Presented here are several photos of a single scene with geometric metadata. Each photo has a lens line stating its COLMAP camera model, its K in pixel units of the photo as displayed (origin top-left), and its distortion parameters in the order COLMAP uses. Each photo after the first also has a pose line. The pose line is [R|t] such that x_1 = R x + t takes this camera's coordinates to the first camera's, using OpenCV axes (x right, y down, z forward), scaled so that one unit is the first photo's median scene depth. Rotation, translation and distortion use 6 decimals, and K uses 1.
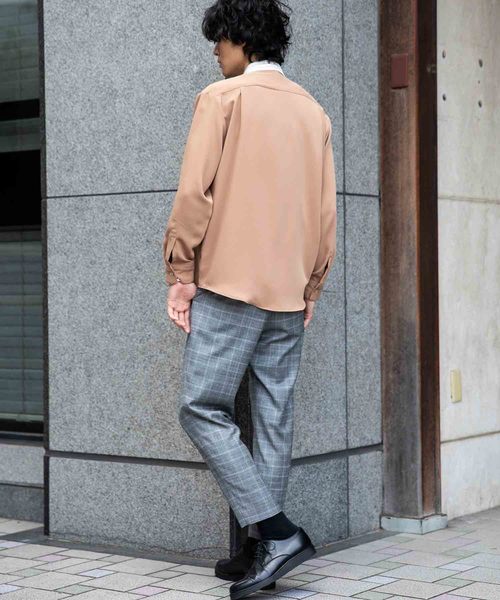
lens RADIAL K [[1544.5, 0, 254.4], [0, 1544.5, 302.1], [0, 0, 1]] dist [0.125119, 0.000000]
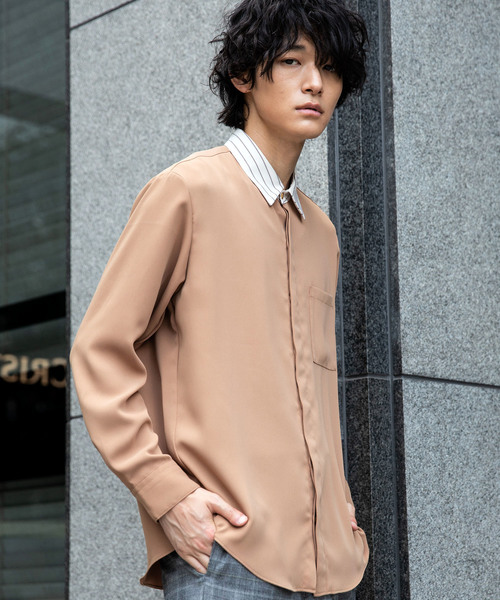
lens RADIAL K [[1544.5, 0, 279.4], [0, 1544.5, 335.6], [0, 0, 1]] dist [0.125119, 0.000000]
pose [[0.987170, -0.036713, -0.155394, 0.047255], [0.009574, 0.985066, -0.171911, 0.007886], [0.159385, 0.168217, 0.972779, 0.405841]]
